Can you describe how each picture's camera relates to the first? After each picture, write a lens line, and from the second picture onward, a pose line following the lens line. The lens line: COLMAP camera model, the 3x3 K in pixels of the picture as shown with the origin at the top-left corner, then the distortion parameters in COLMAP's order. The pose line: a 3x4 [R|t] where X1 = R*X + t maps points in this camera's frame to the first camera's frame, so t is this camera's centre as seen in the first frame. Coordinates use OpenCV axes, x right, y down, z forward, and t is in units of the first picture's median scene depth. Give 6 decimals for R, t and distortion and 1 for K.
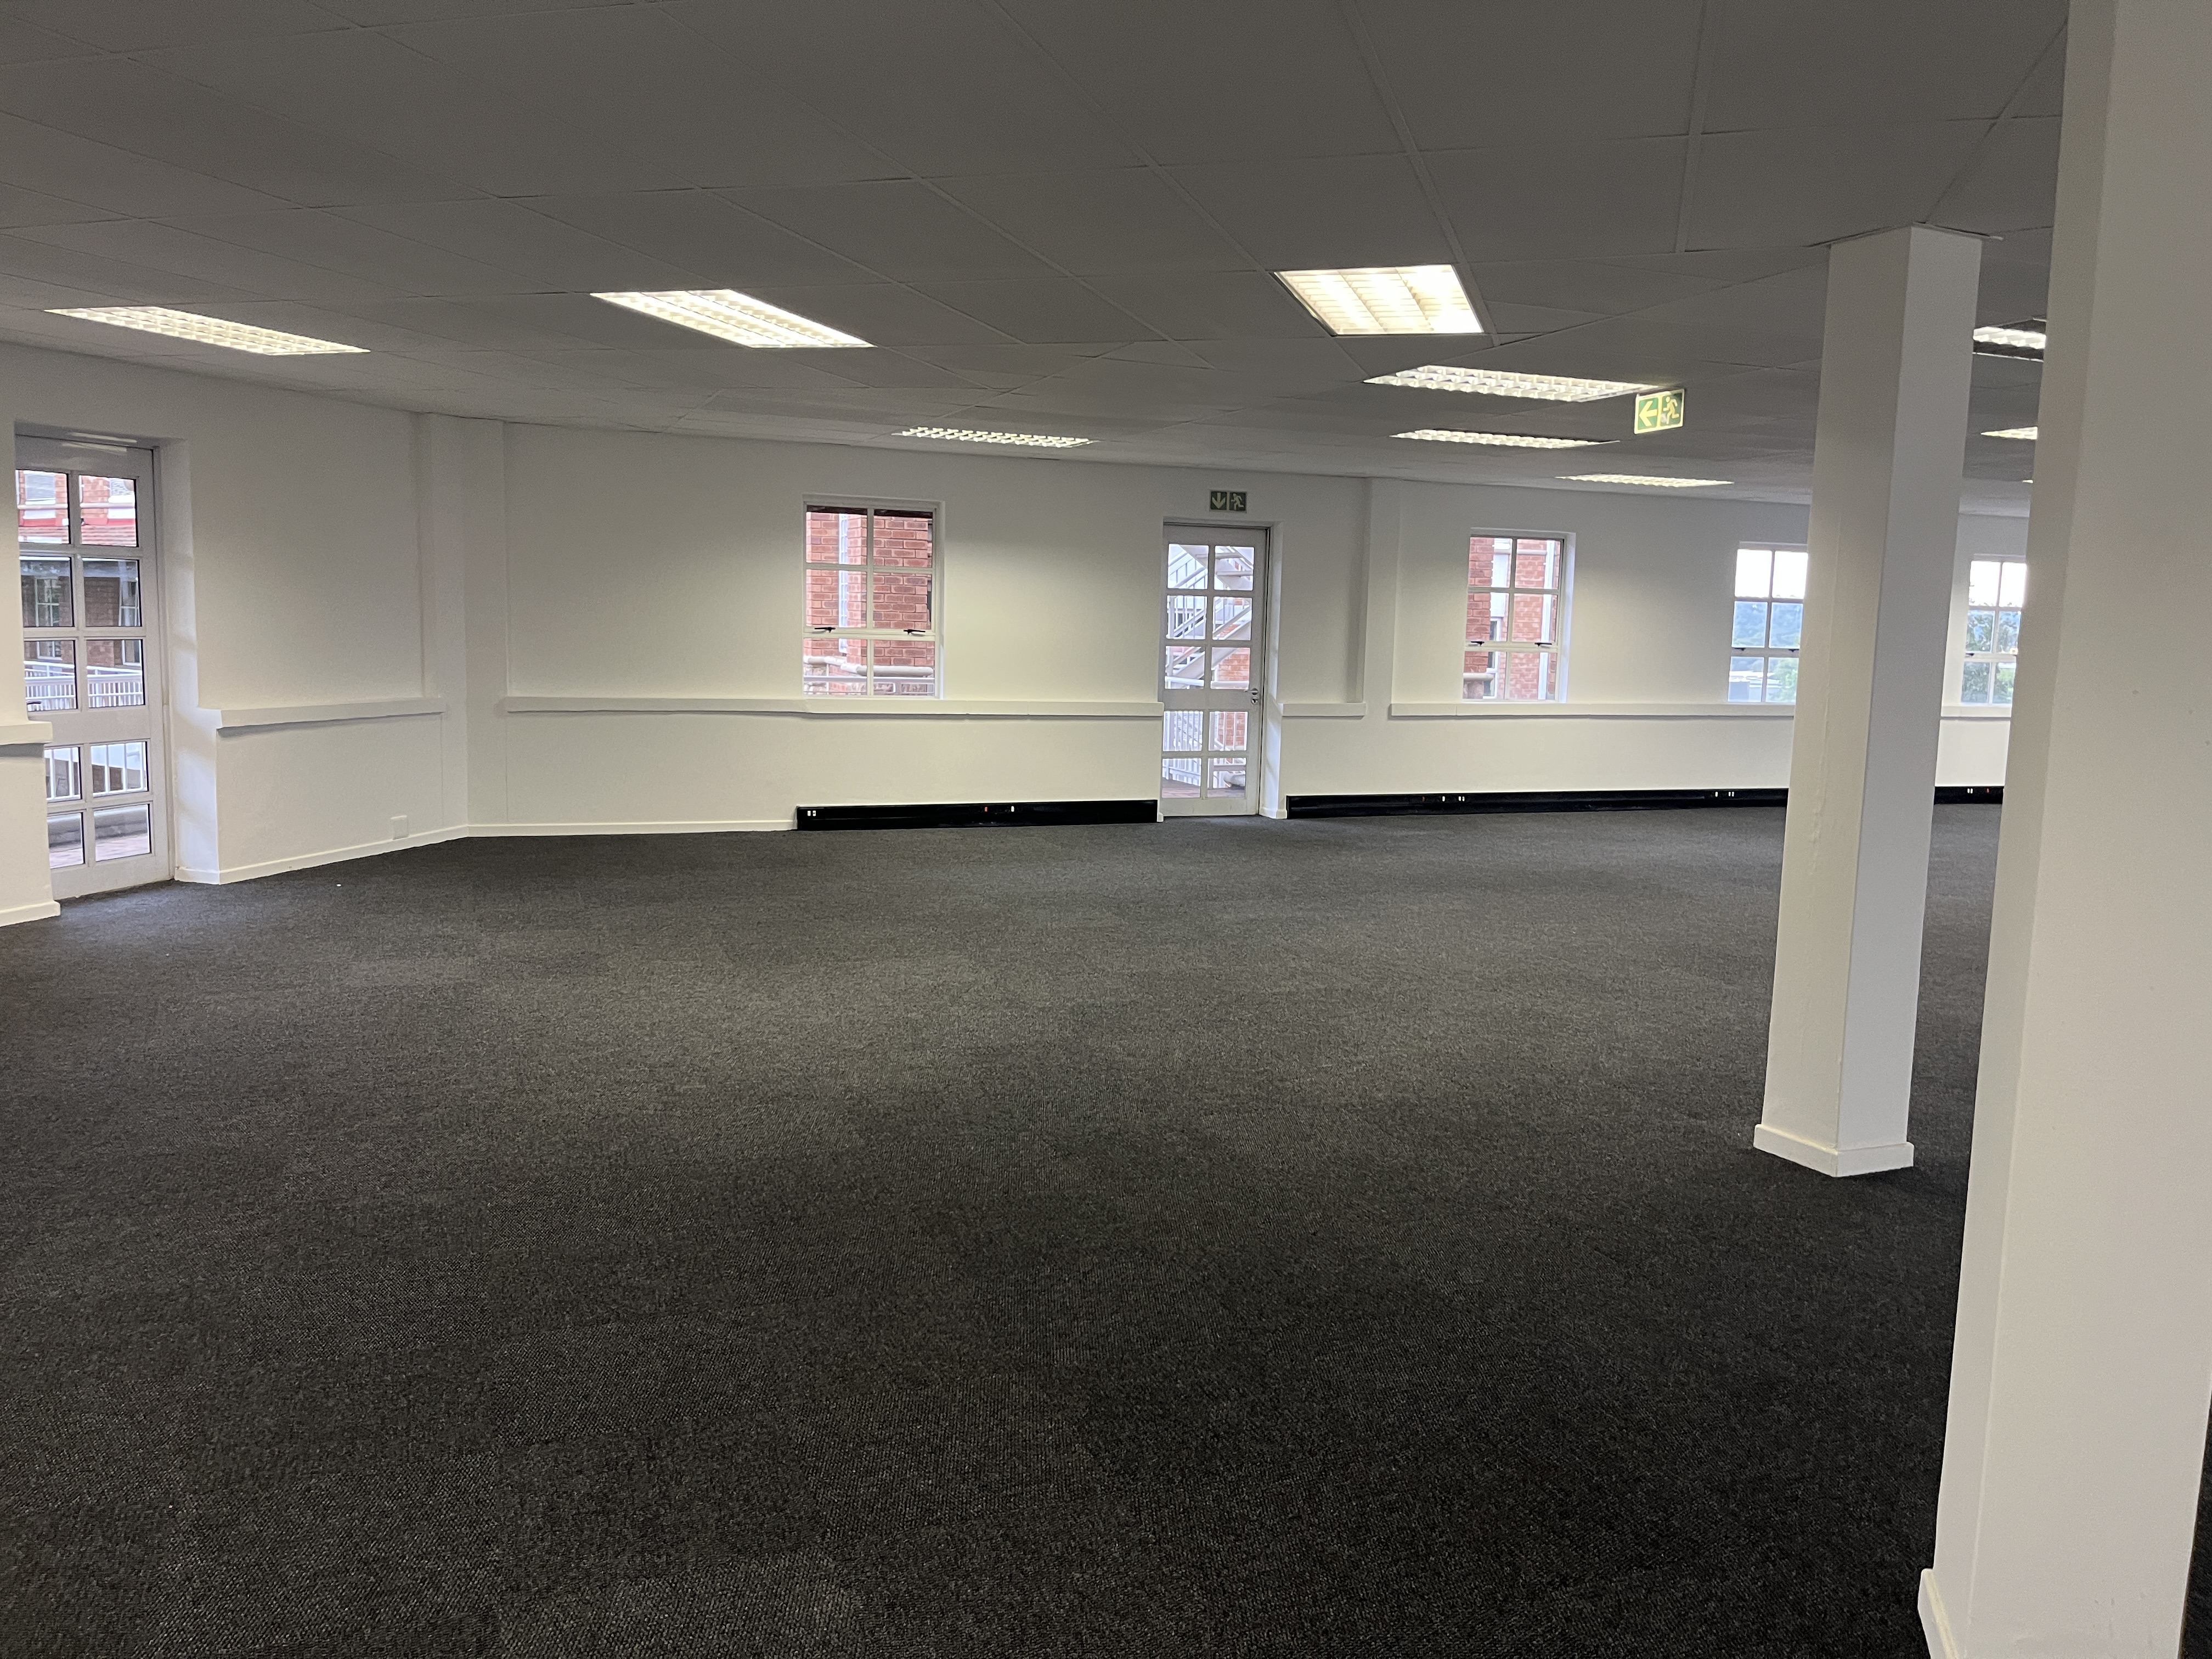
lens RADIAL K [[1665.6, 0, 1110.3], [0, 1665.6, 811.5], [0, 0, 1]] dist [0.040883, -0.042201]
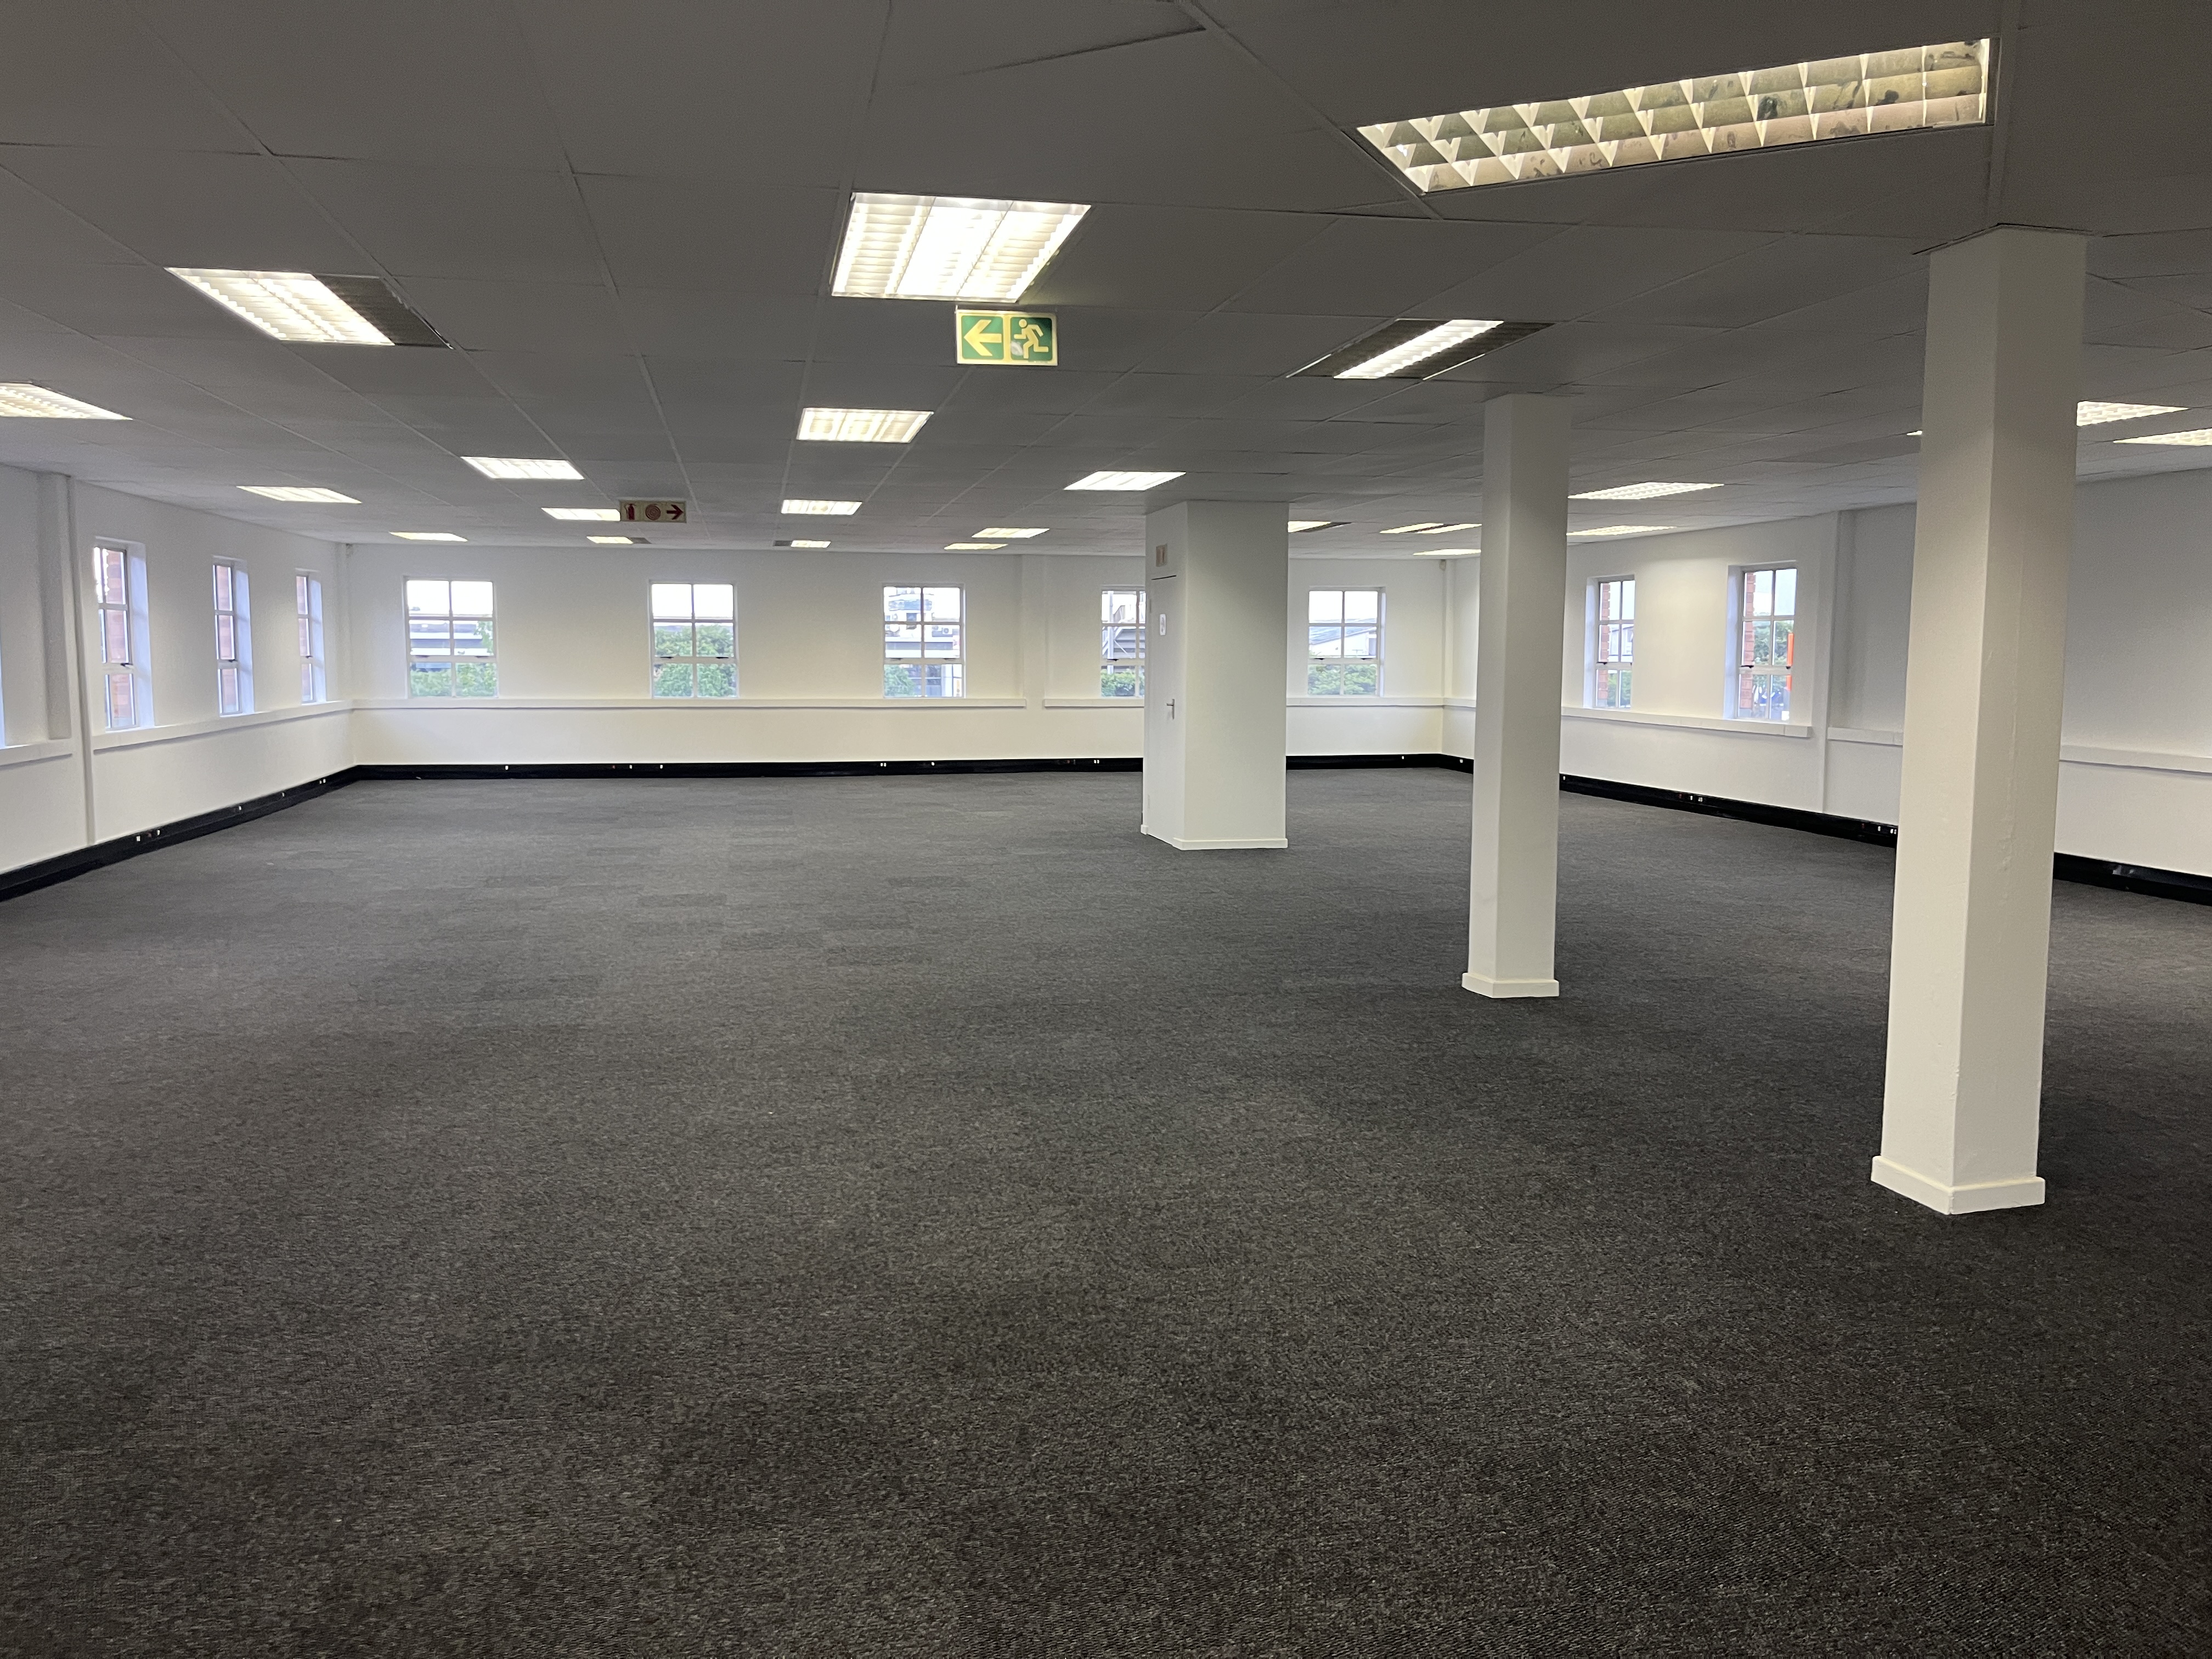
lens RADIAL K [[1661.7, 0, 1105.6], [0, 1661.7, 796.0], [0, 0, 1]] dist [0.047092, -0.074742]
pose [[0.160008, -0.116866, 0.980173, -0.320346], [0.119606, 0.987946, 0.098268, -0.094964], [-0.979843, 0.101511, 0.172057, 0.727082]]
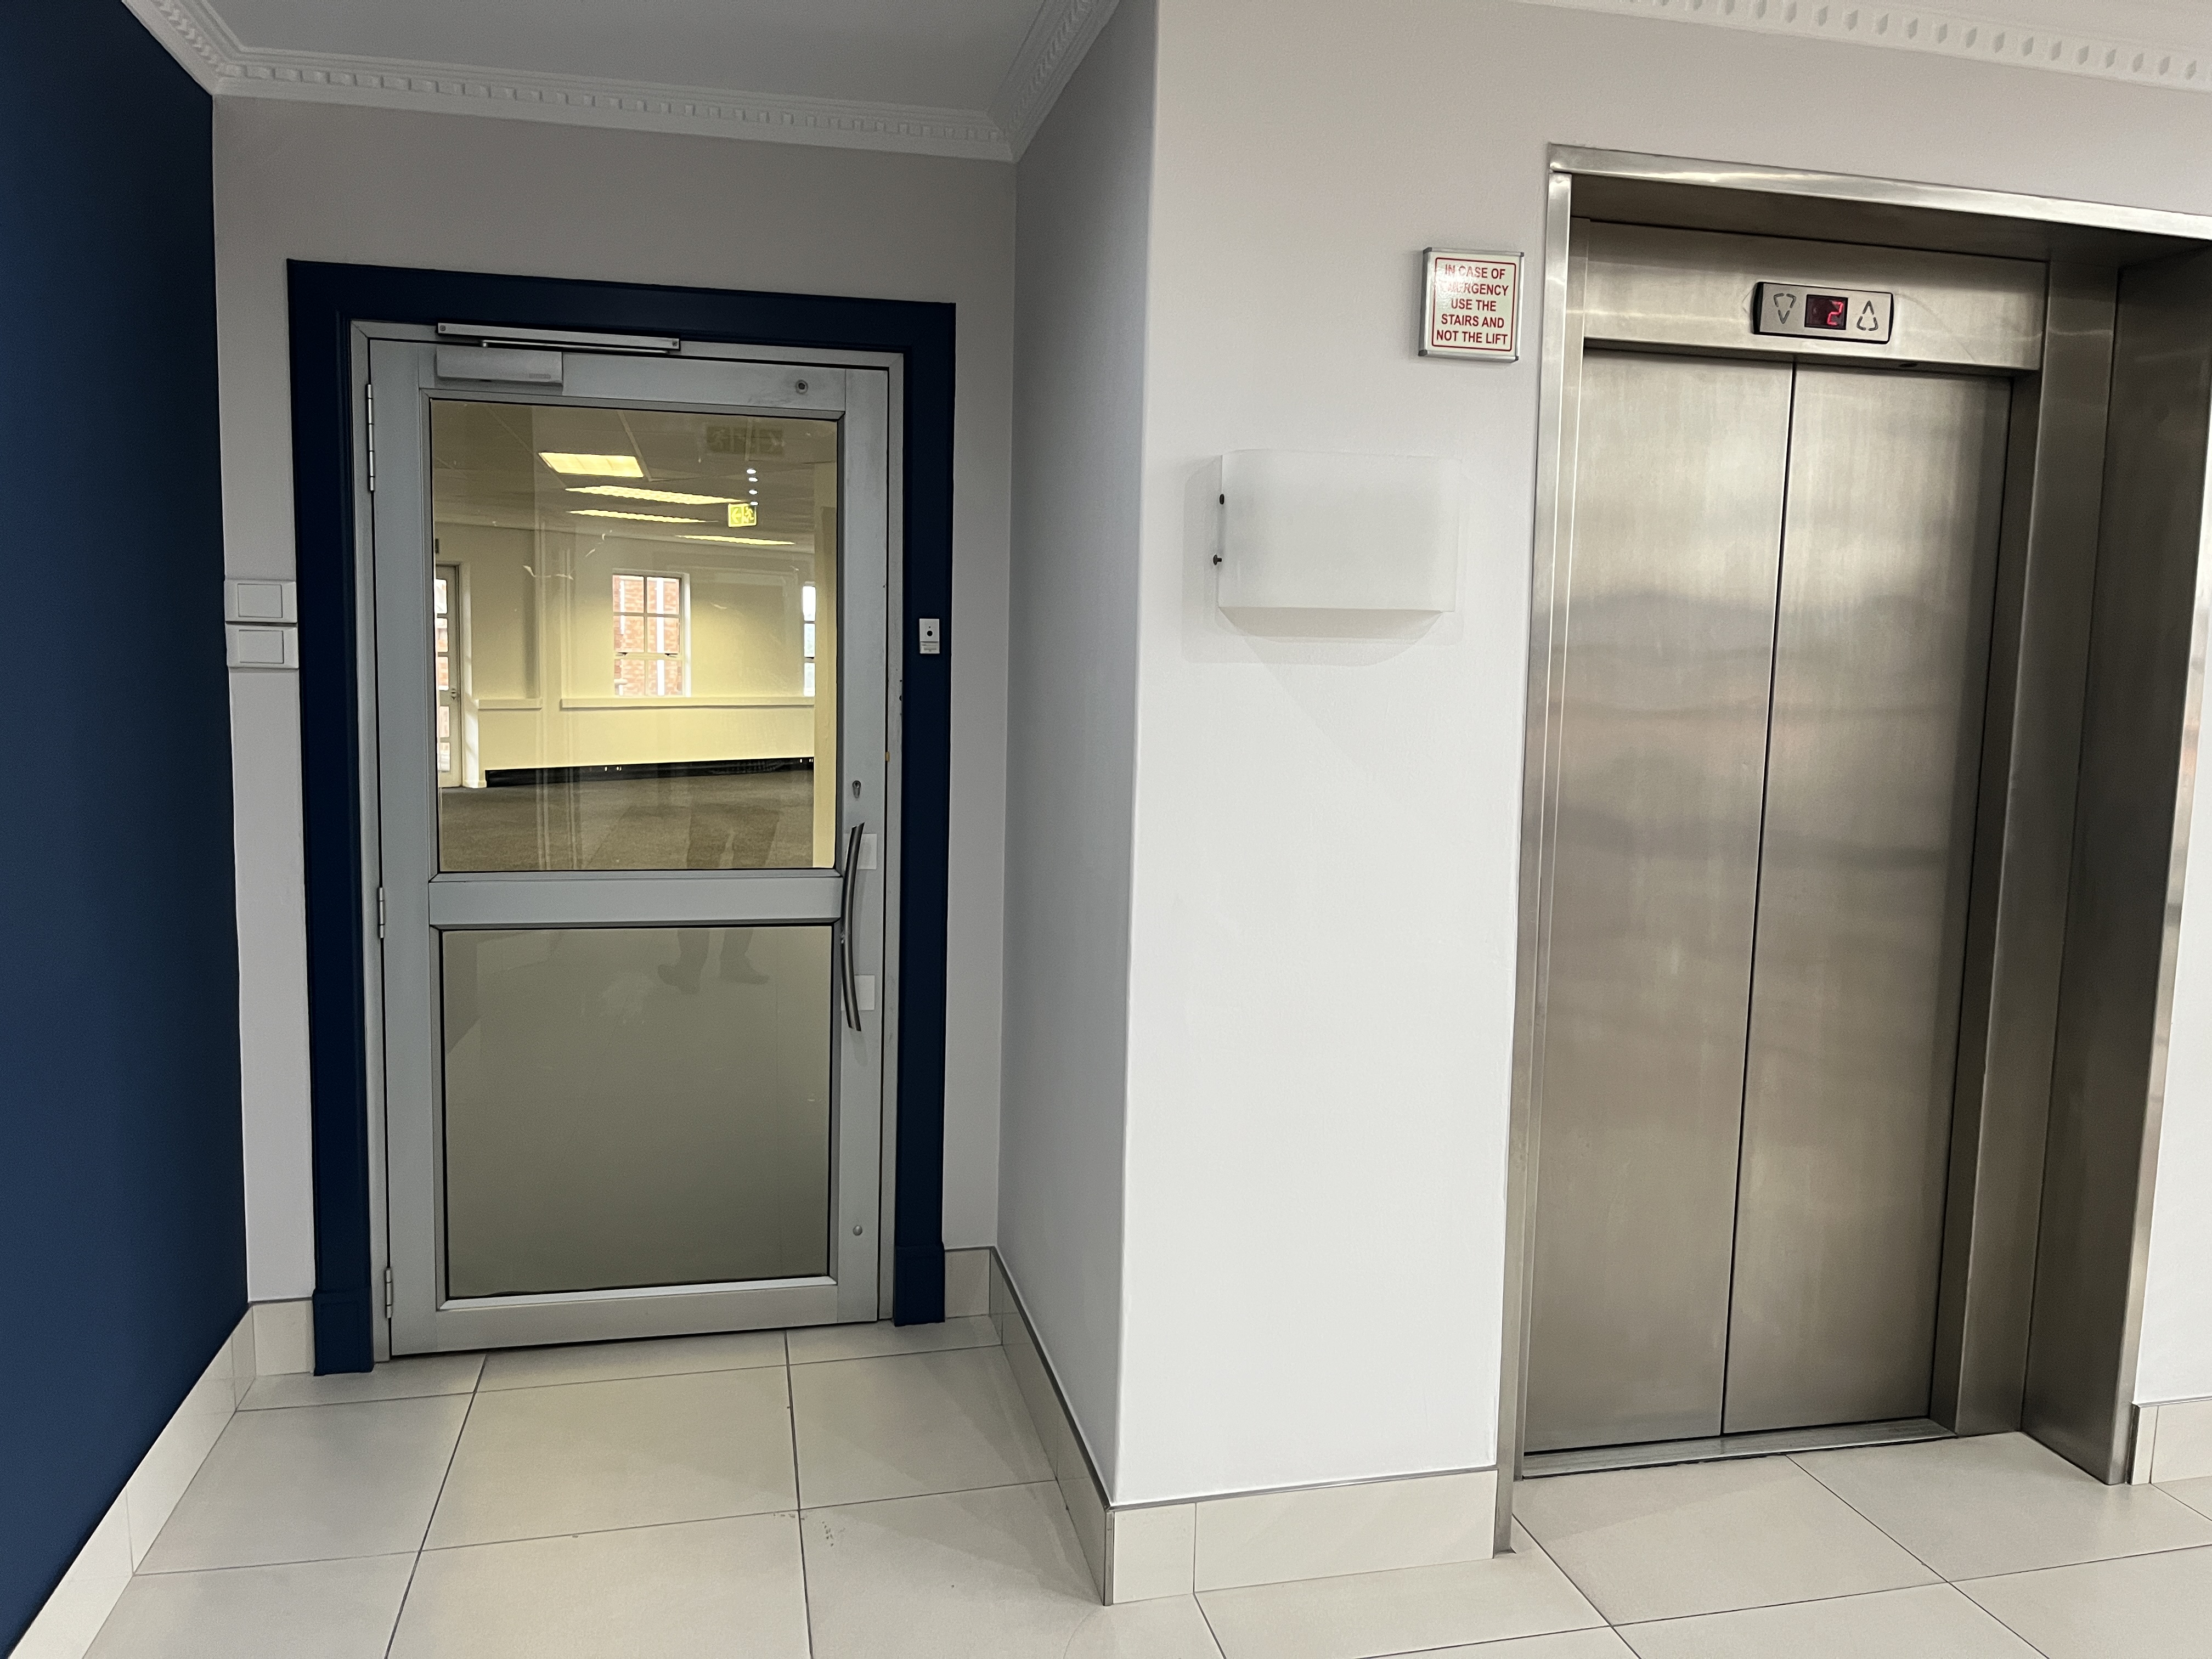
lens RADIAL K [[1662.2, 0, 1110.3], [0, 1662.2, 824.5], [0, 0, 1]] dist [0.068670, -0.105463]
pose [[0.866304, -0.058557, 0.496073, -0.182105], [0.060031, 0.998112, 0.012985, 0.067209], [-0.495897, 0.018531, 0.868183, -0.570618]]
